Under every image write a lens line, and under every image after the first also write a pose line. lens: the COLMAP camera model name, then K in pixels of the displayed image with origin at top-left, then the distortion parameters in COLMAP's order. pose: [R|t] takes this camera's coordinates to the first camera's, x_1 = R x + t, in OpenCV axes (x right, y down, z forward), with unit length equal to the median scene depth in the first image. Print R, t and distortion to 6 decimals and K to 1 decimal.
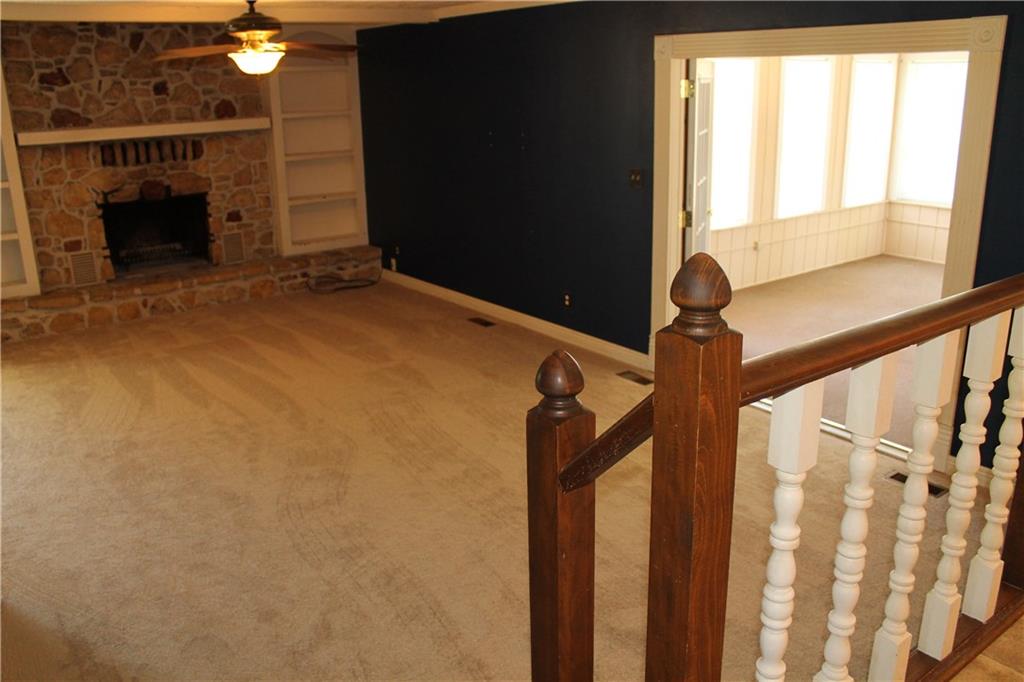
lens RADIAL K [[862.0, 0, 514.1], [0, 862.0, 341.4], [0, 0, 1]] dist [-0.162194, 0.144945]
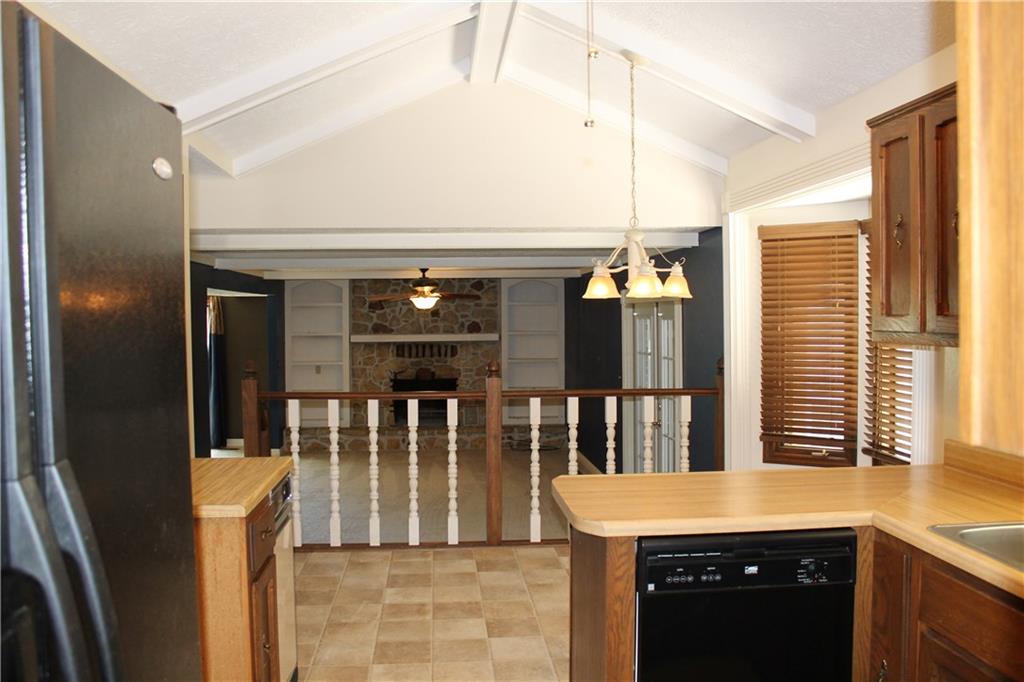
lens RADIAL K [[862.0, 0, 509.4], [0, 862.0, 339.8], [0, 0, 1]] dist [-0.162194, 0.144945]
pose [[0.844743, 0.030421, -0.534307, 0.617702], [-0.165628, 0.964227, -0.206961, 0.076372], [0.508898, 0.263325, 0.819563, -0.312326]]
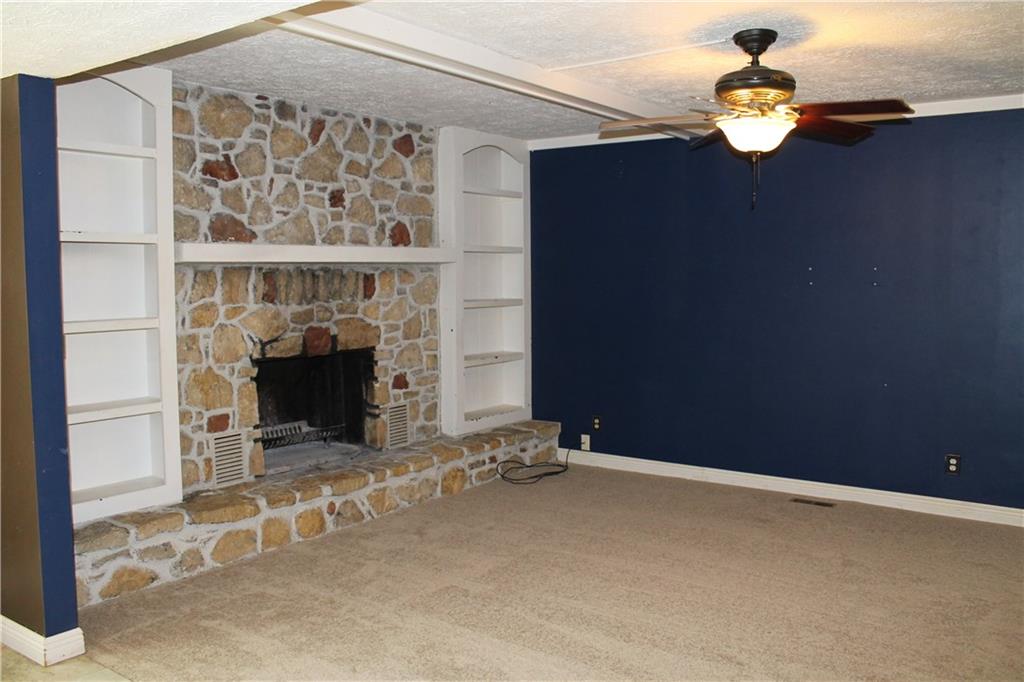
lens RADIAL K [[862.0, 0, 509.6], [0, 862.0, 331.4], [0, 0, 1]] dist [-0.162194, 0.144945]
pose [[0.957173, -0.004477, 0.289483, -0.497579], [0.070626, 0.973285, -0.218469, -0.025198], [-0.280771, 0.229558, 0.931918, 0.311872]]
